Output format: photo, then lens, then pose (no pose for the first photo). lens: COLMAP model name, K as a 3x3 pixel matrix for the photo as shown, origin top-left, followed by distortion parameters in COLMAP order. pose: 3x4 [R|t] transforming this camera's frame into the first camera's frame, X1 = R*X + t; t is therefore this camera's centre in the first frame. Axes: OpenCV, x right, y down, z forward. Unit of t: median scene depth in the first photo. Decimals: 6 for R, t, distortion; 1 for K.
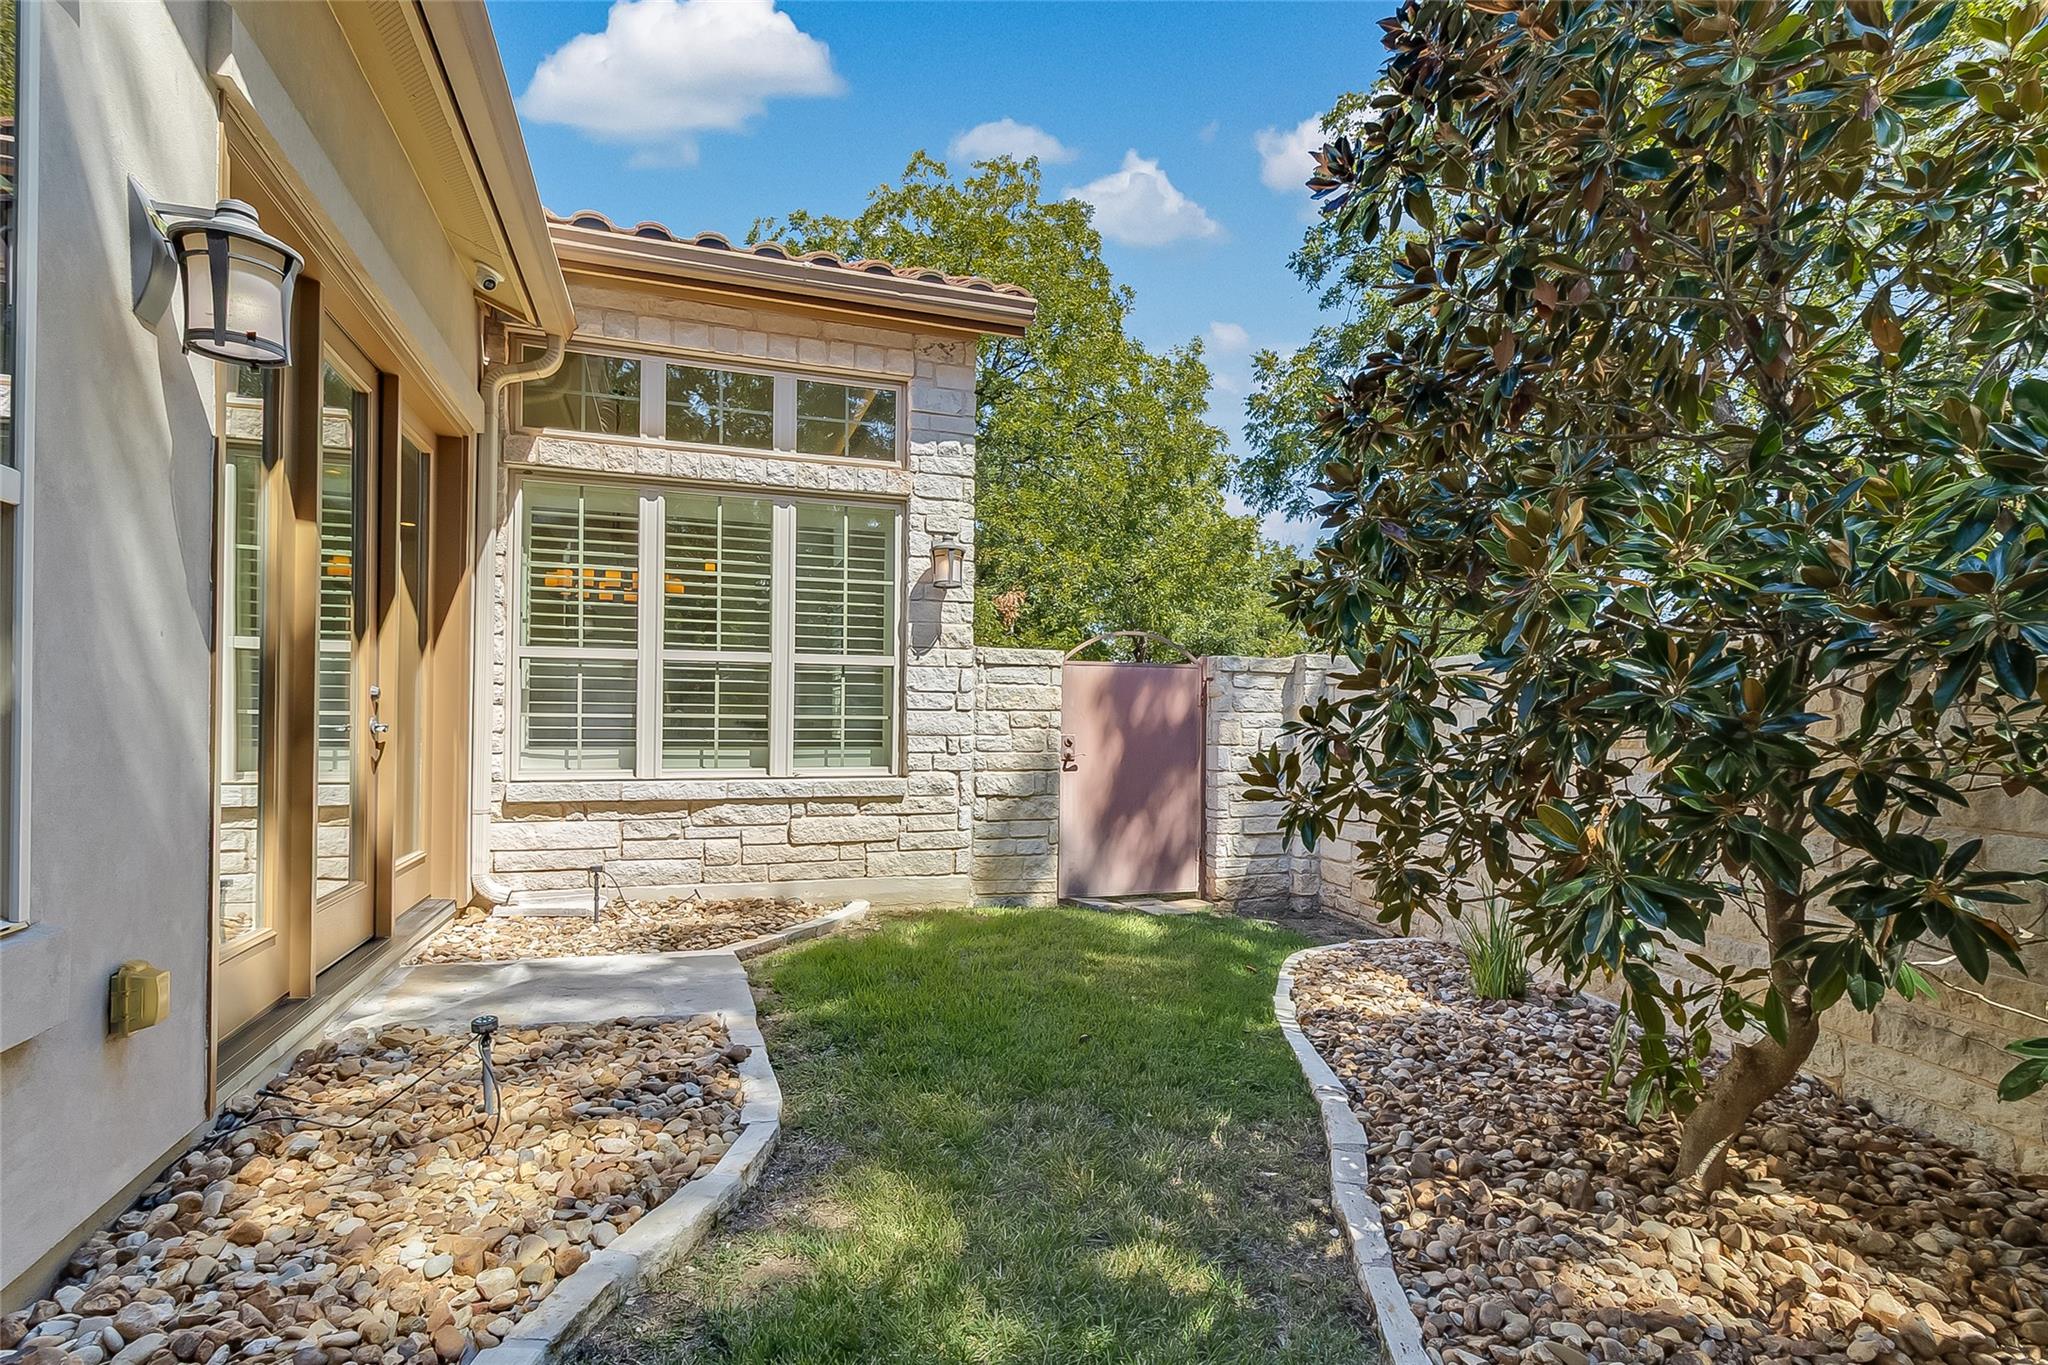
lens RADIAL K [[966.6, 0, 1029.4], [0, 966.6, 722.7], [0, 0, 1]] dist [0.002006, 0.000577]
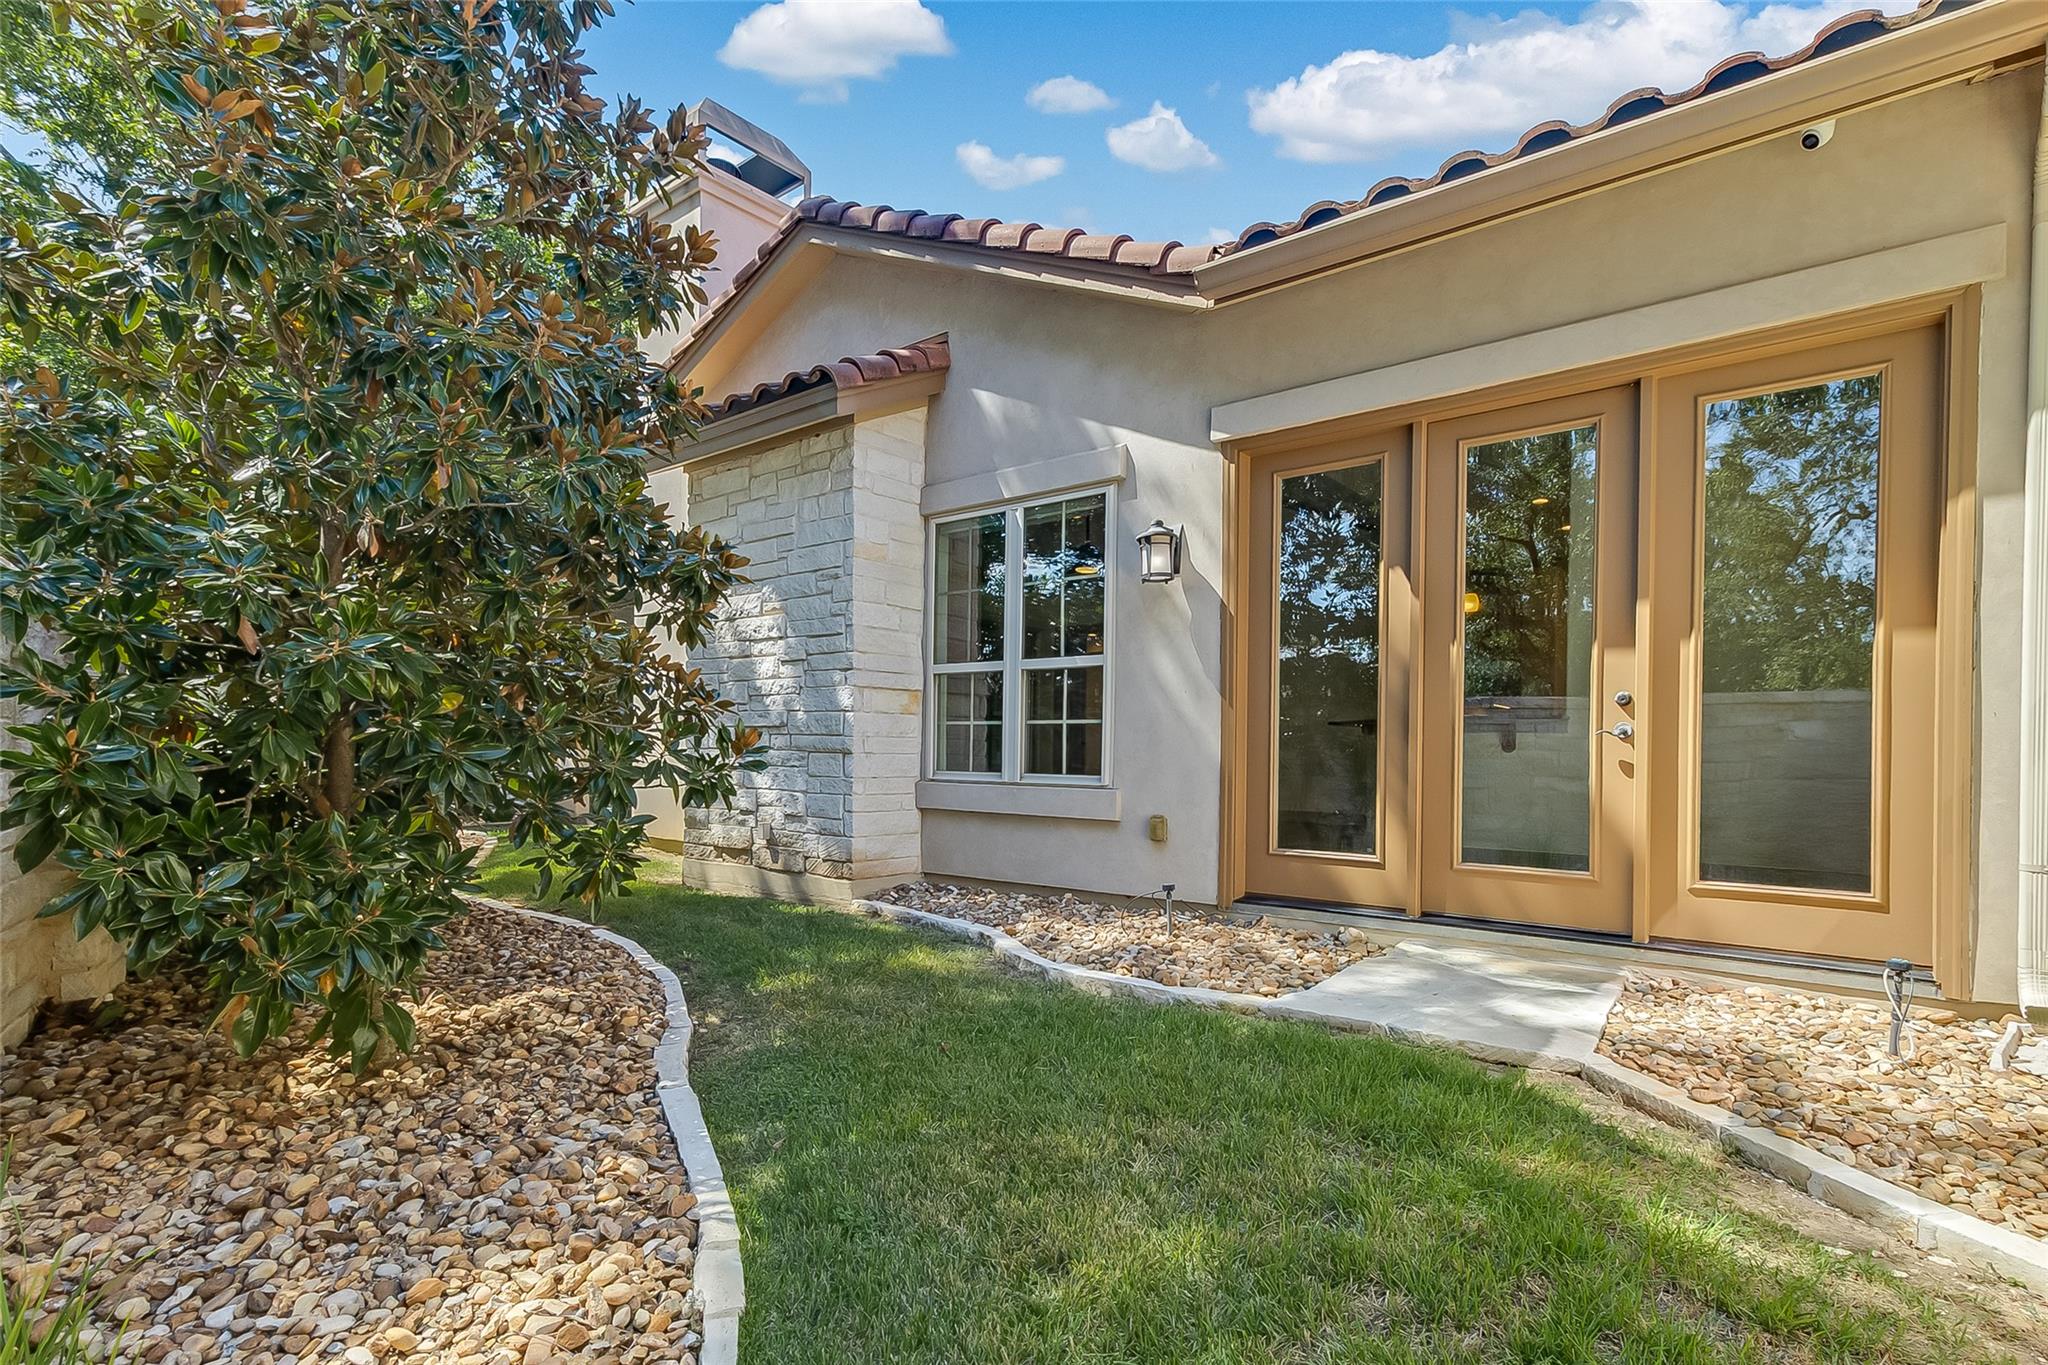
lens RADIAL K [[992.5, 0, 1026.2], [0, 992.5, 752.9], [0, 0, 1]] dist [0.000689, 0.000136]
pose [[-0.856220, -0.016330, -0.516353, 0.423031], [-0.016521, 0.999855, -0.004226, 0.044842], [0.516347, 0.004912, -0.856365, 1.621517]]
